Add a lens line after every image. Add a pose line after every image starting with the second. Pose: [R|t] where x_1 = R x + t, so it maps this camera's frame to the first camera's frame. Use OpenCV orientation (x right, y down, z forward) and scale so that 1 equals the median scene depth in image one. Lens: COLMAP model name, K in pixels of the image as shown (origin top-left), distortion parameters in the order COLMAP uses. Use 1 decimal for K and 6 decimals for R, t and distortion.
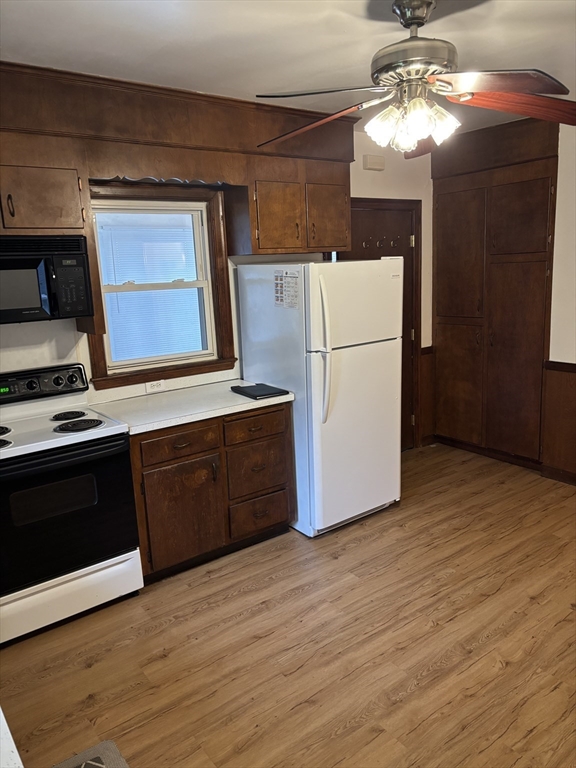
lens RADIAL K [[580.8, 0, 288.8], [0, 580.8, 383.5], [0, 0, 1]] dist [0.050780, -0.051846]
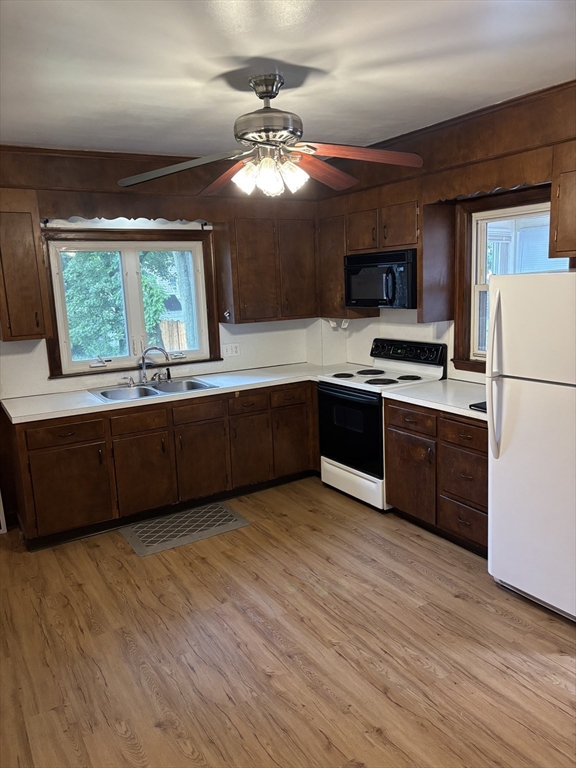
lens RADIAL K [[580.8, 0, 290.3], [0, 580.8, 382.7], [0, 0, 1]] dist [0.050780, -0.051846]
pose [[-0.089758, 0.225566, -0.970084, 1.069831], [-0.152782, 0.959369, 0.237211, -0.235297], [0.984175, 0.169504, -0.051649, 0.848913]]
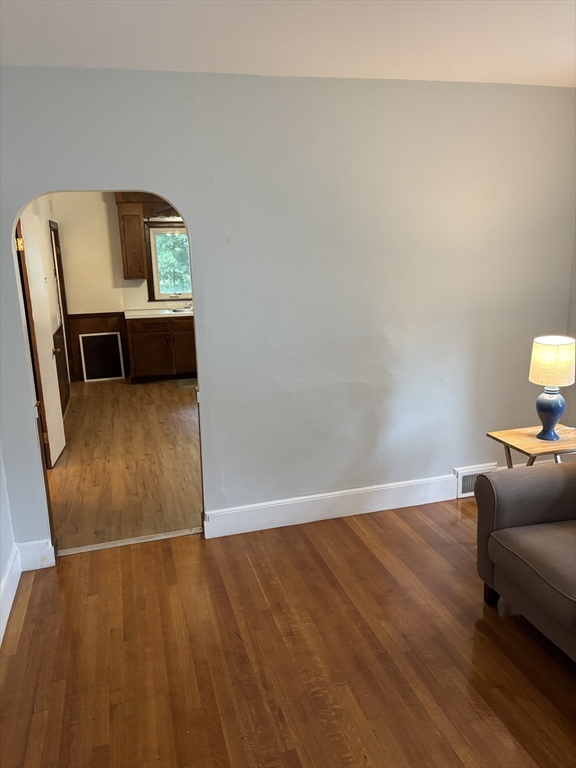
lens RADIAL K [[580.8, 0, 290.3], [0, 580.8, 387.9], [0, 0, 1]] dist [0.050780, -0.051846]
pose [[-0.344001, 0.265350, -0.900696, 2.084266], [-0.145544, 0.932576, 0.330330, -0.438012], [0.927621, 0.244725, -0.282187, 1.693057]]
